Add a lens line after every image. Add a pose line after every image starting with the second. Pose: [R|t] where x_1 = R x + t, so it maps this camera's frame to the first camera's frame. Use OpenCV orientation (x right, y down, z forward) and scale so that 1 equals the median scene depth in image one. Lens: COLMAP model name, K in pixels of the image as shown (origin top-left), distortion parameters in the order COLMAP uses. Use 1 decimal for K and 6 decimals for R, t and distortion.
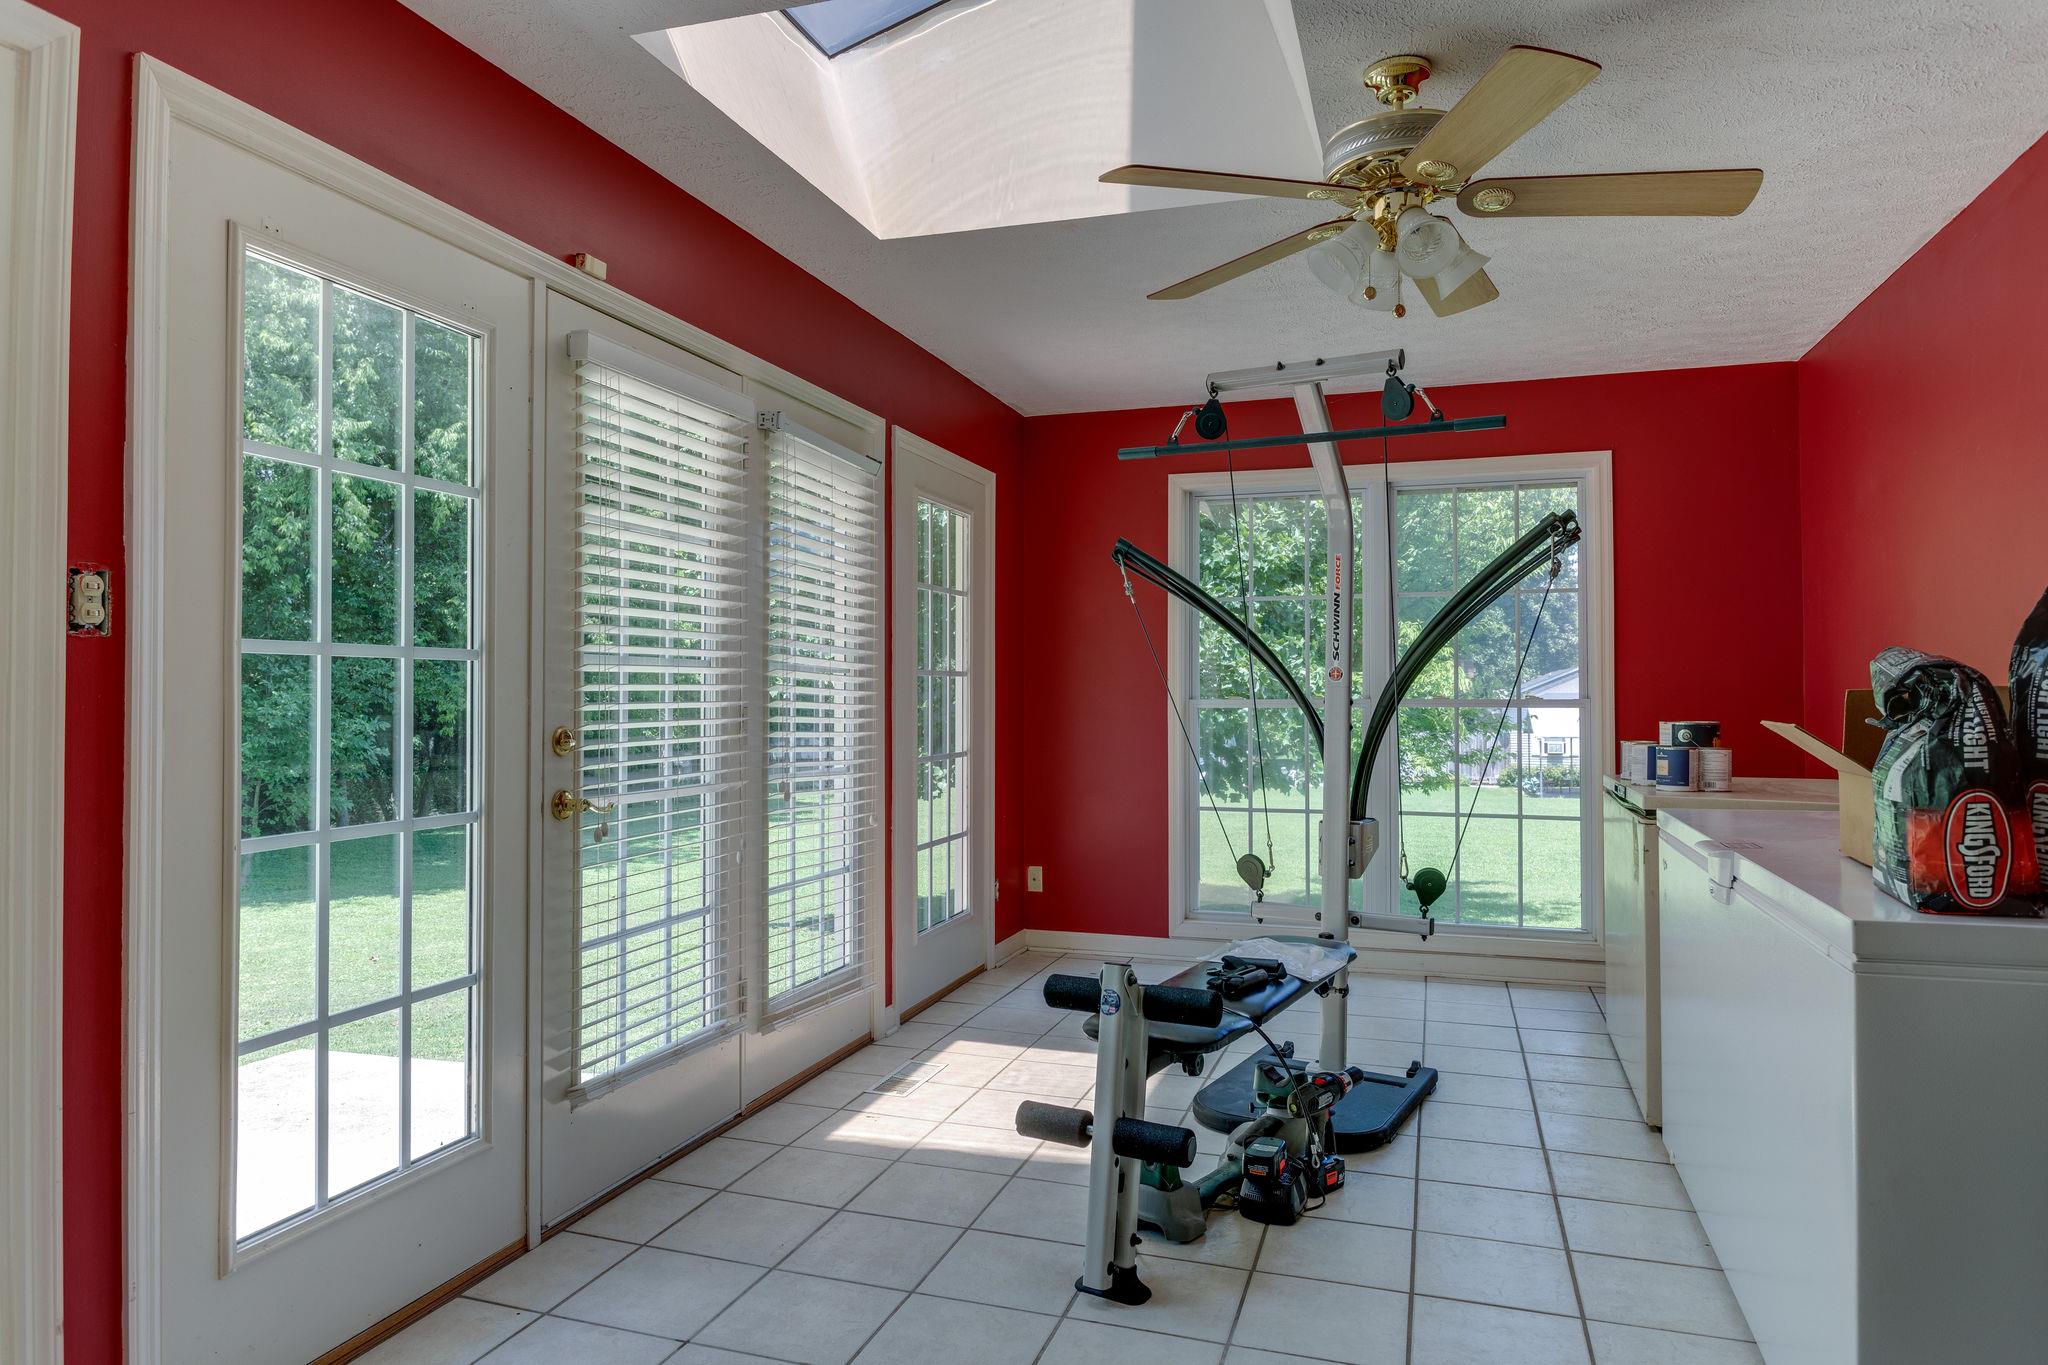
lens RADIAL K [[1235.3, 0, 1024.0], [0, 1235.3, 682.5], [0, 0, 1]] dist [0.000782, 0.000069]
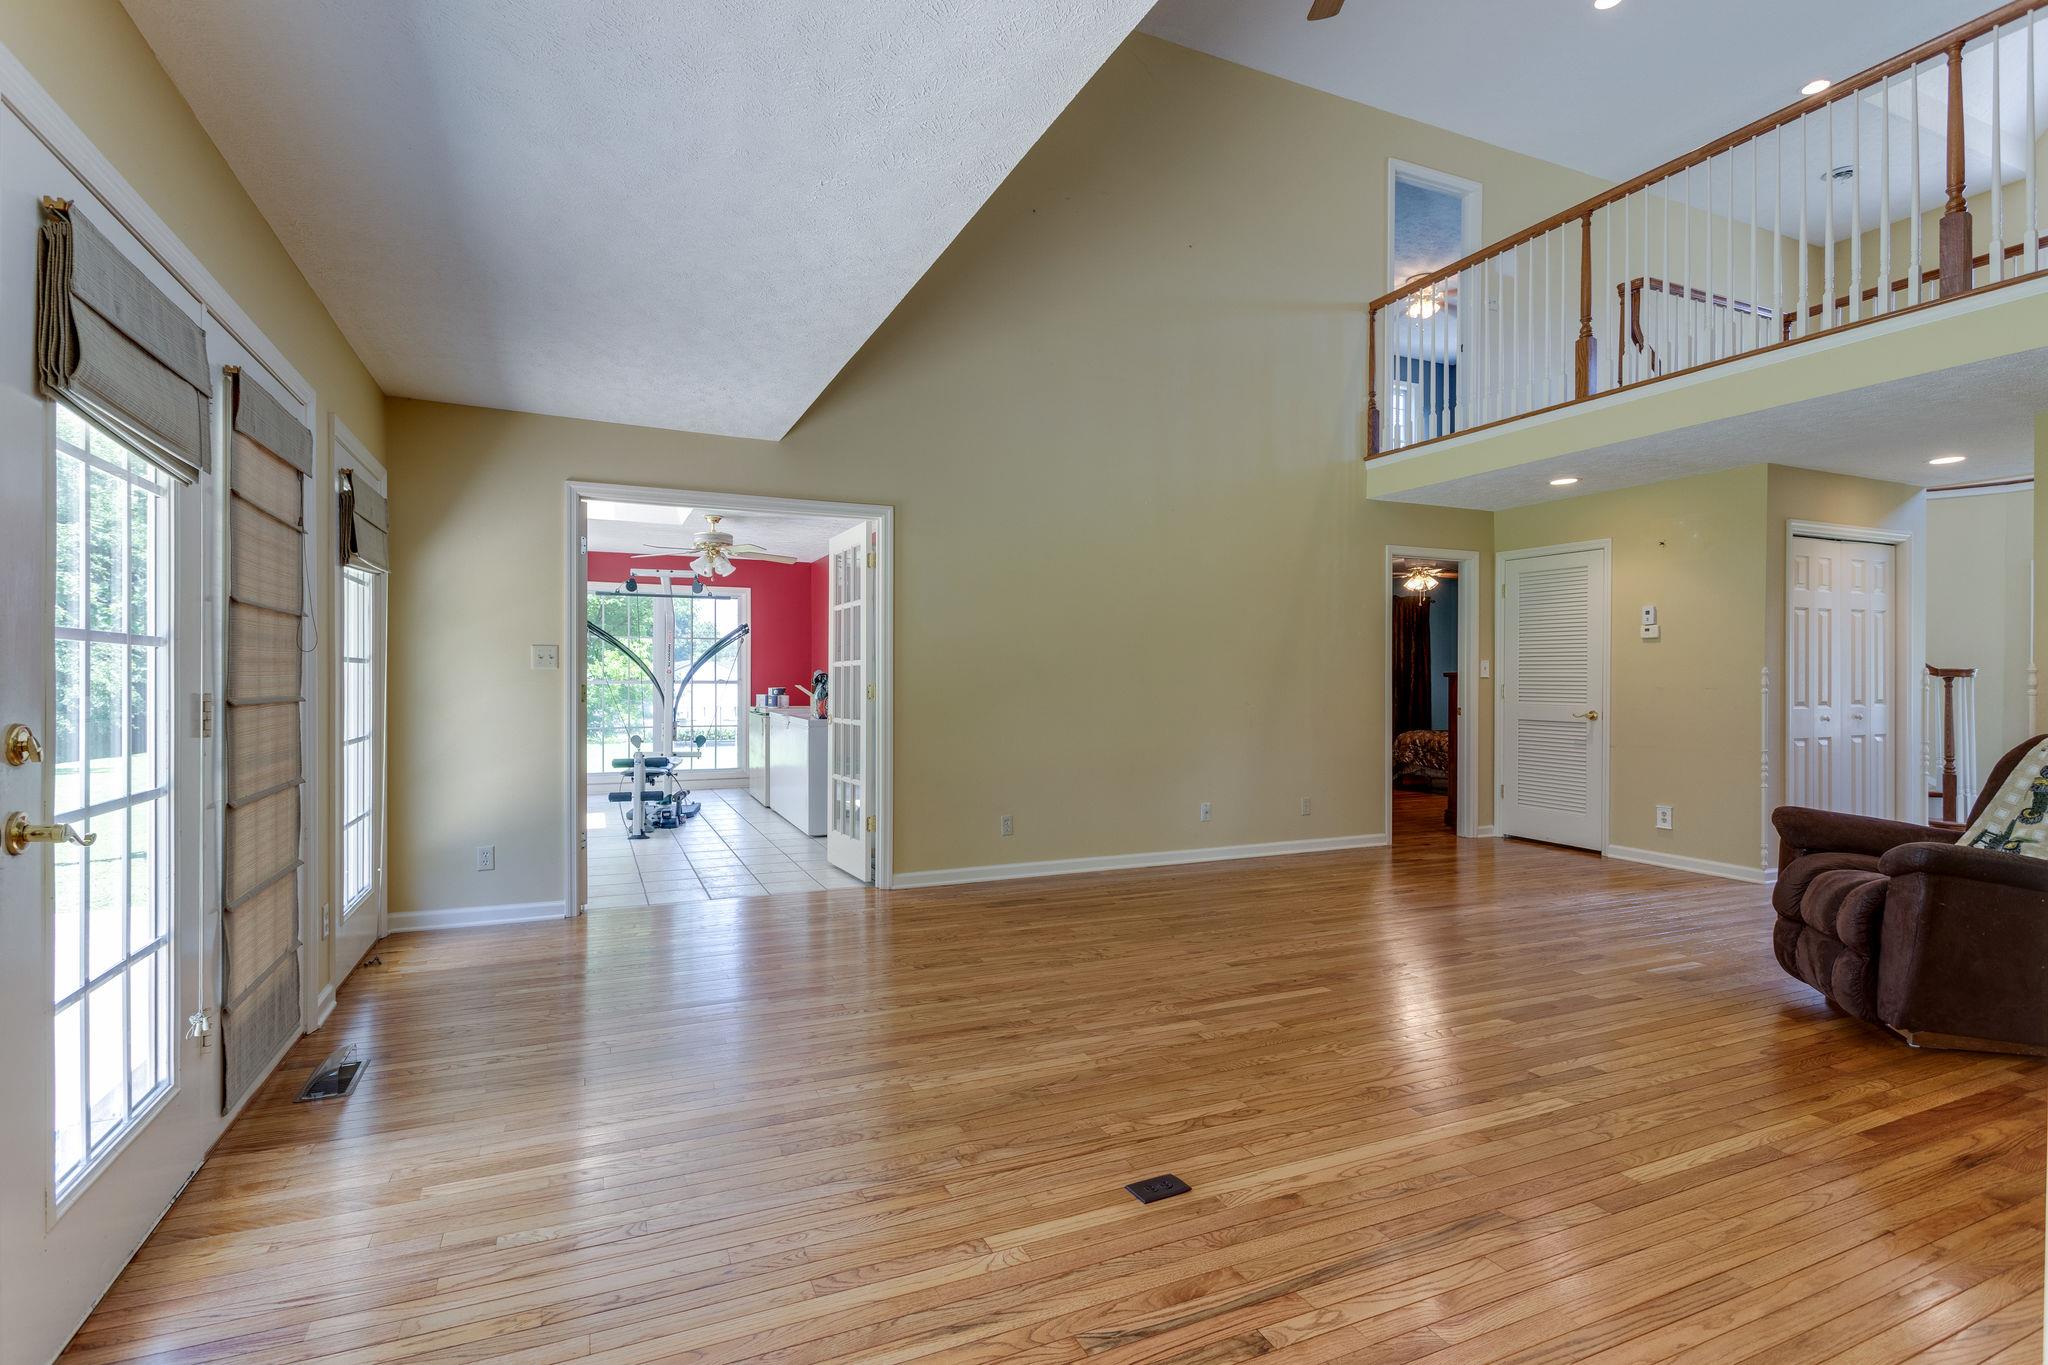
lens RADIAL K [[978.2, 0, 1015.4], [0, 978.2, 681.1], [0, 0, 1]] dist [0.010785, 0.000261]
pose [[0.735269, 0.002412, 0.677771, -0.735197], [-0.011307, 0.999898, 0.008707, -0.013794], [-0.677681, -0.014065, 0.735221, -1.296601]]
